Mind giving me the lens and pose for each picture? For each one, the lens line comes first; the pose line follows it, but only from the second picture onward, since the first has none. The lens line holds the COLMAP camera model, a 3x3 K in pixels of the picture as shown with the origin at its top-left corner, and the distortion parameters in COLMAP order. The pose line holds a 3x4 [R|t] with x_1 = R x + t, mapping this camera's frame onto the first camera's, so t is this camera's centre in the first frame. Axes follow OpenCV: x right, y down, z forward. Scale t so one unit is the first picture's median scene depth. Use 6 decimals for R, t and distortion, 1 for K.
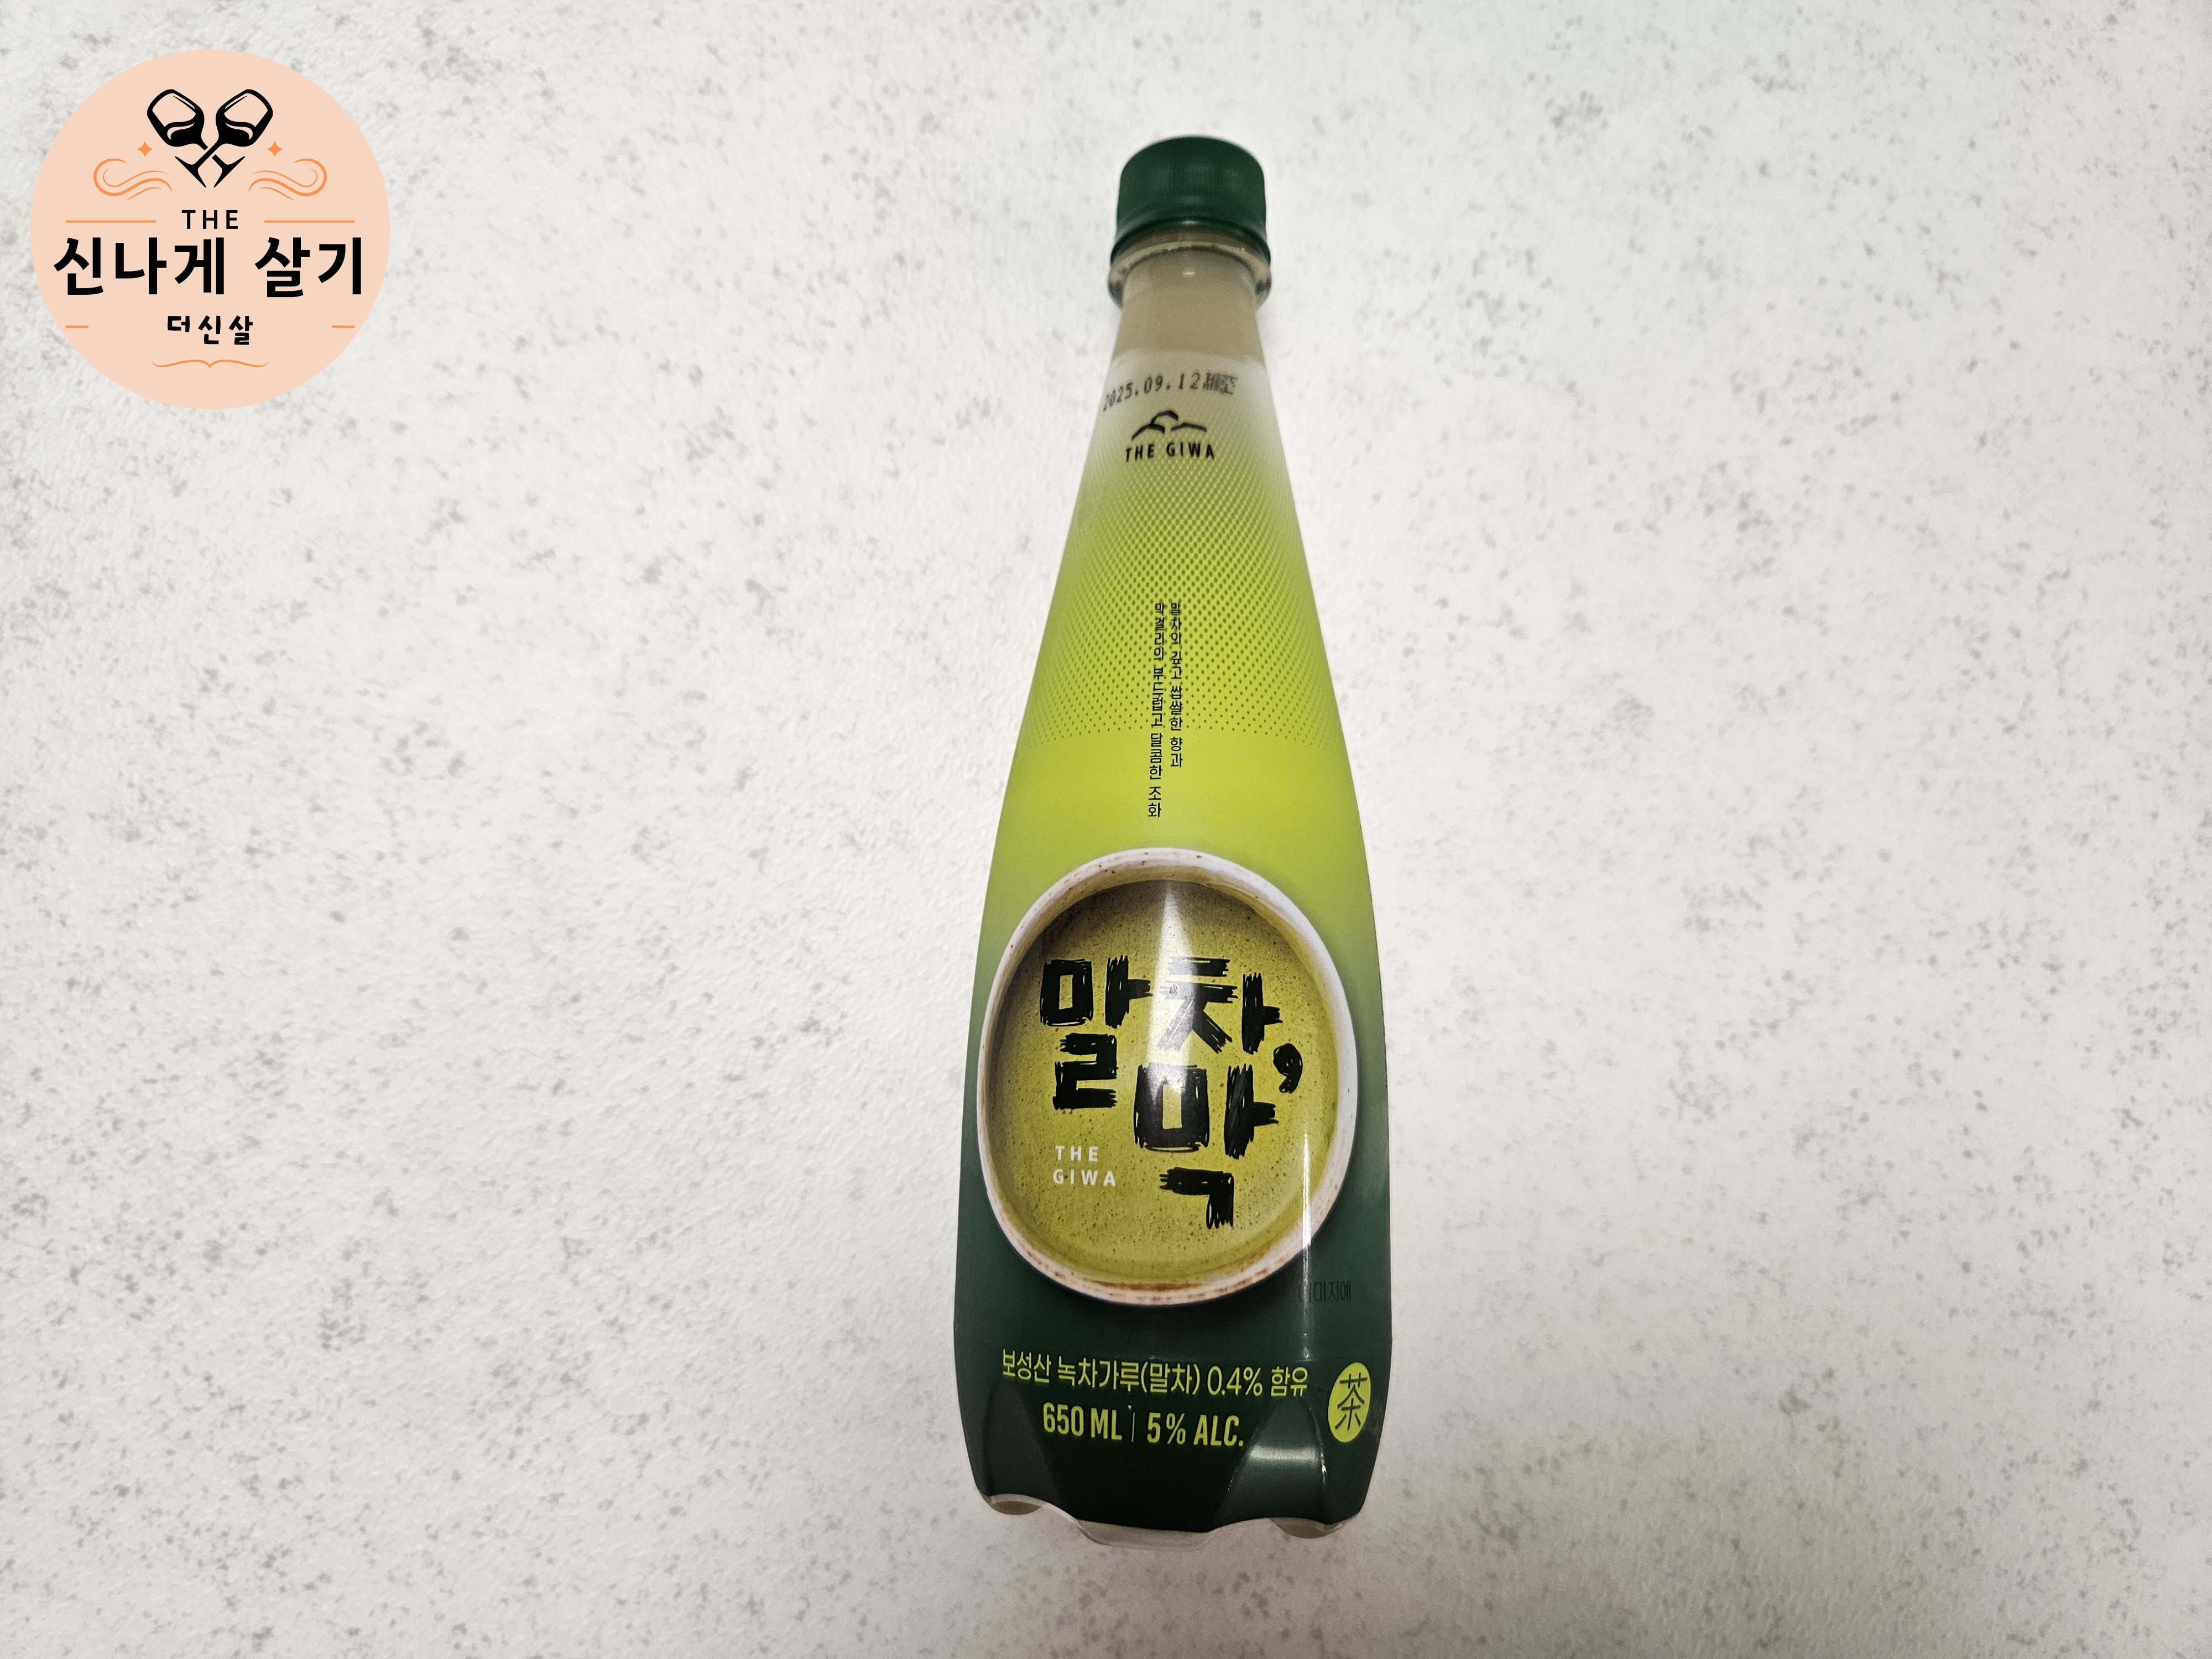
lens RADIAL K [[1480.2, 0, 1104.2], [0, 1480.2, 820.8], [0, 0, 1]] dist [0.023635, -0.026375]
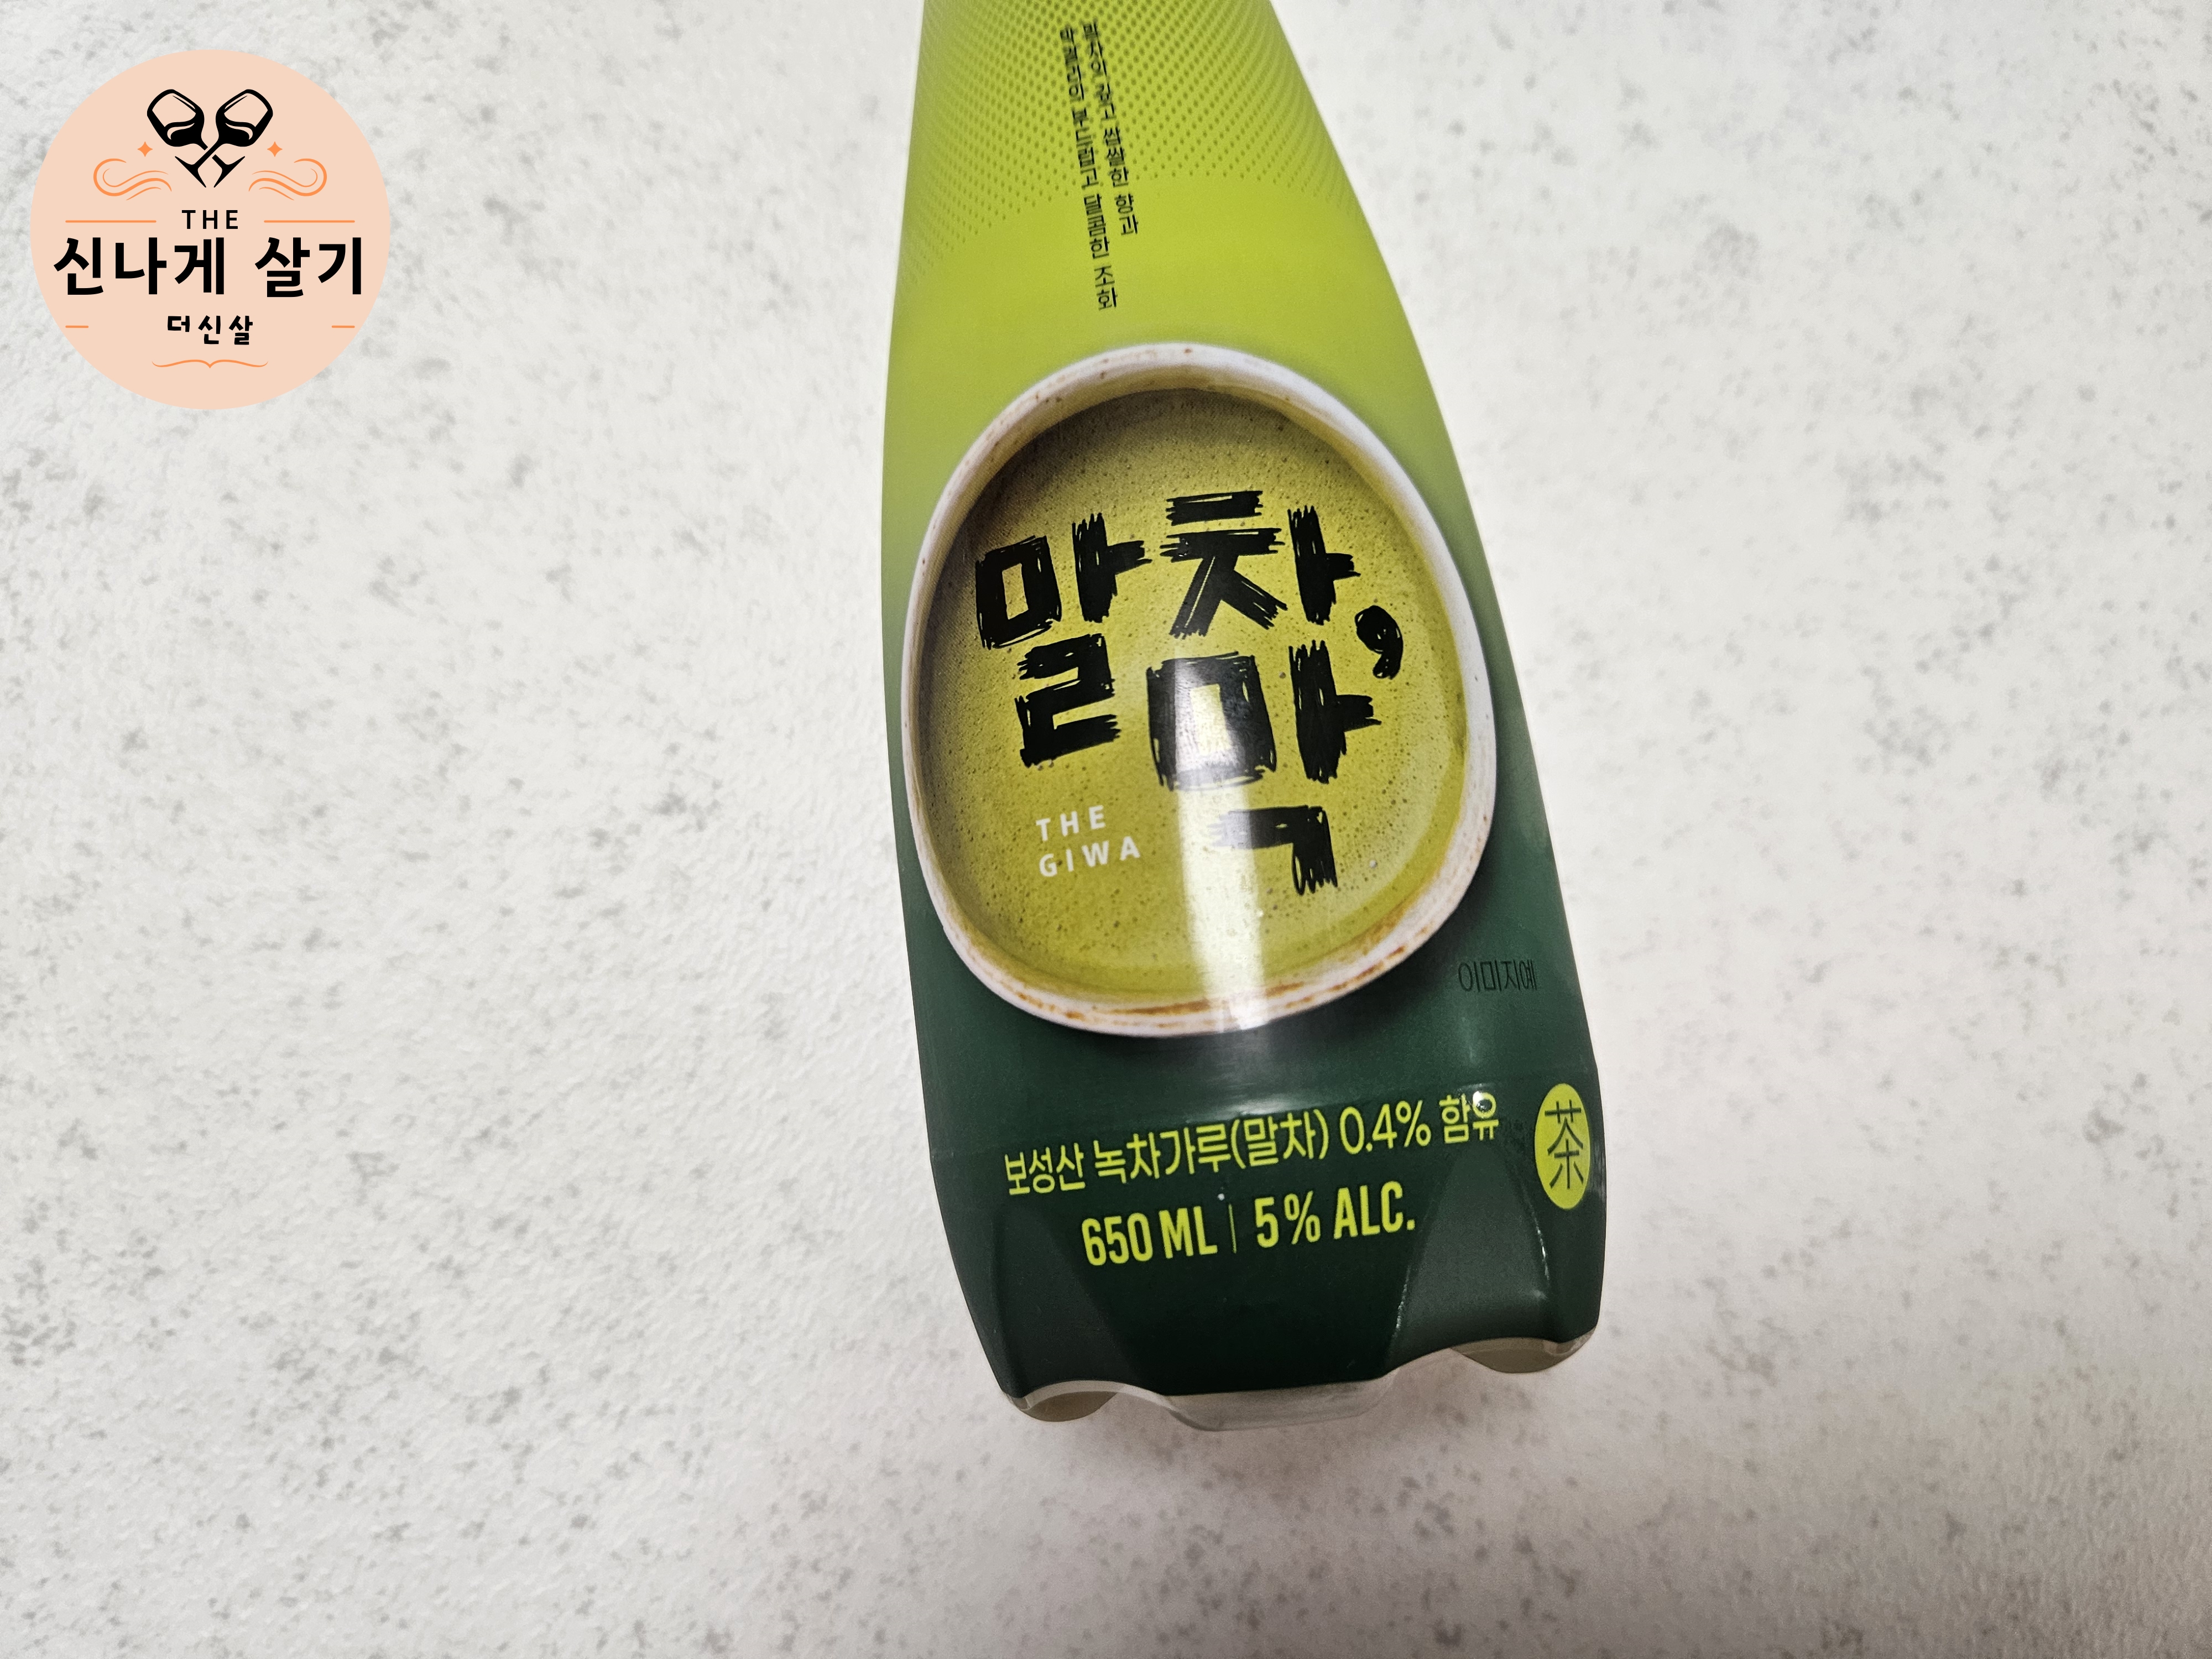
lens RADIAL K [[1483.6, 0, 1106.0], [0, 1483.6, 829.5], [0, 0, 1]] dist [0.011345, -0.023152]
pose [[0.986885, -0.159876, 0.022320, -0.014815], [0.160034, 0.987096, -0.005465, 0.188639], [-0.021158, 0.008965, 0.999736, 0.305073]]
